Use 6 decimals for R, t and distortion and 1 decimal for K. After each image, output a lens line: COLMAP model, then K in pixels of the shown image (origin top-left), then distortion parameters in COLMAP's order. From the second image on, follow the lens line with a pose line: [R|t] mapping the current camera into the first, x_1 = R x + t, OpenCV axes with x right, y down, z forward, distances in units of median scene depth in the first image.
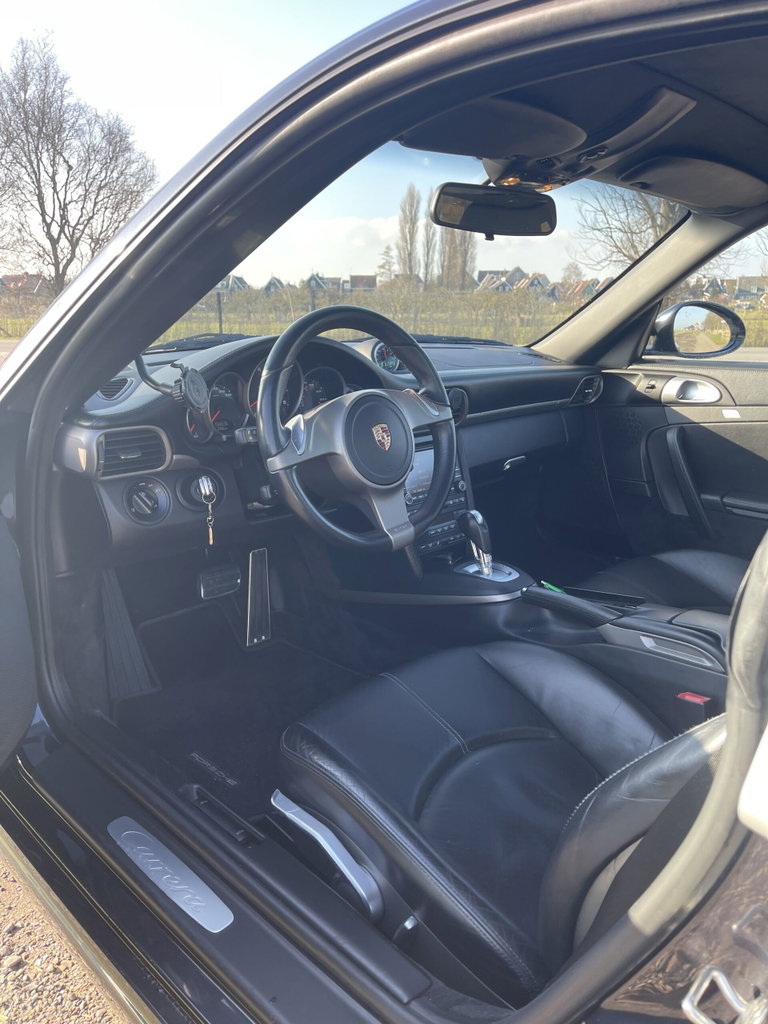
lens RADIAL K [[775.3, 0, 384.0], [0, 775.3, 512.0], [0, 0, 1]] dist [0.038091, -0.090494]
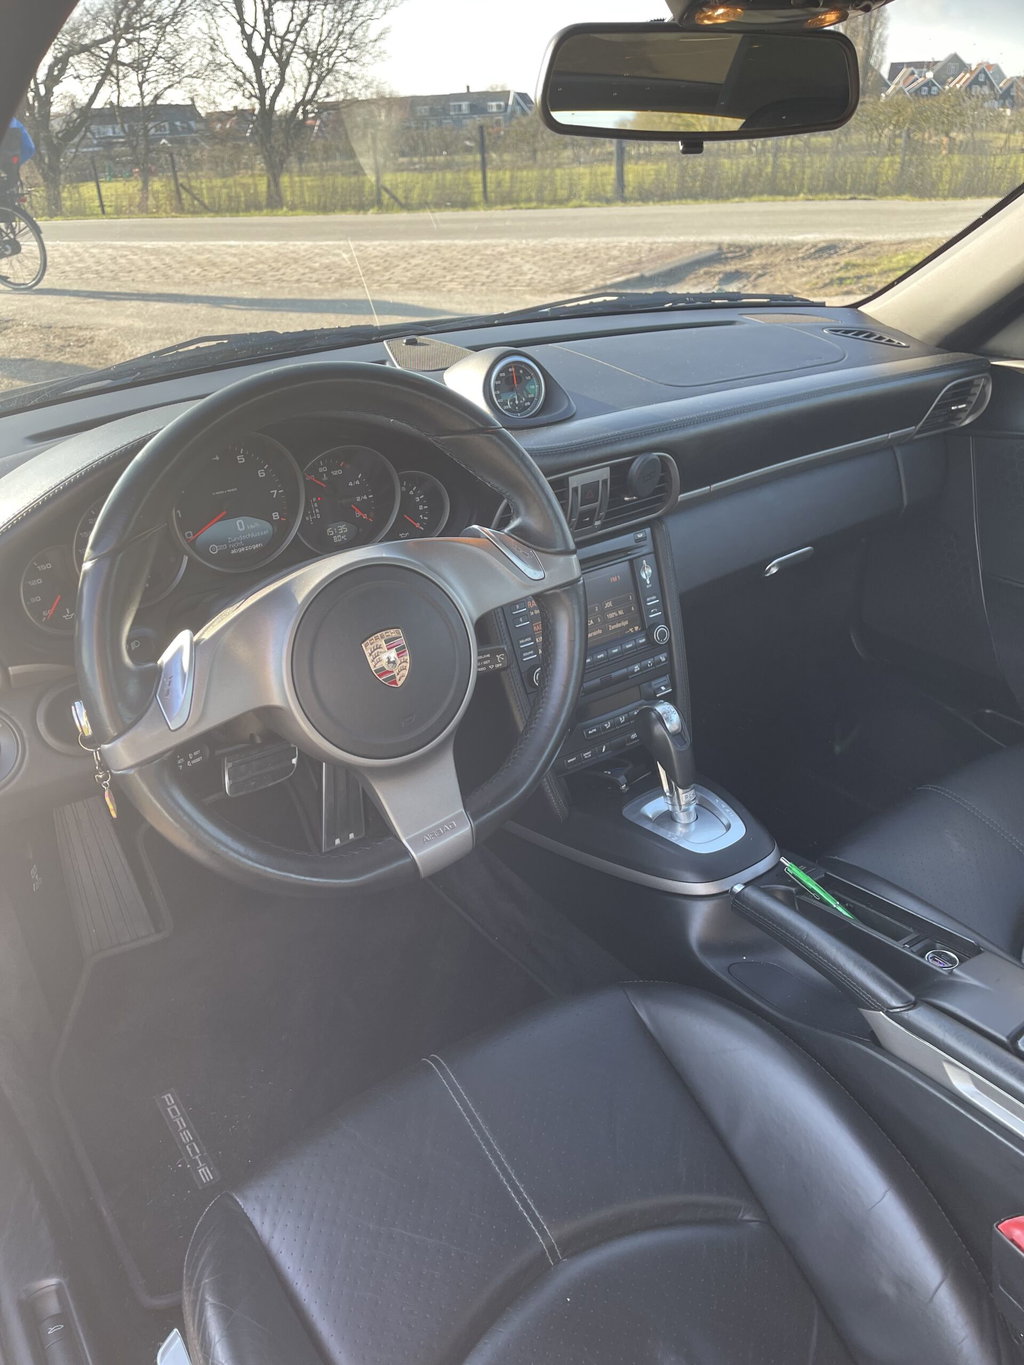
lens RADIAL K [[1036.3, 0, 512.0], [0, 1036.3, 682.5], [0, 0, 1]] dist [0.060635, -0.137914]
pose [[0.980276, 0.044939, -0.192454, 0.111685], [-0.000290, 0.974130, 0.225987, -0.130206], [0.197631, -0.221474, 0.954930, 0.239352]]
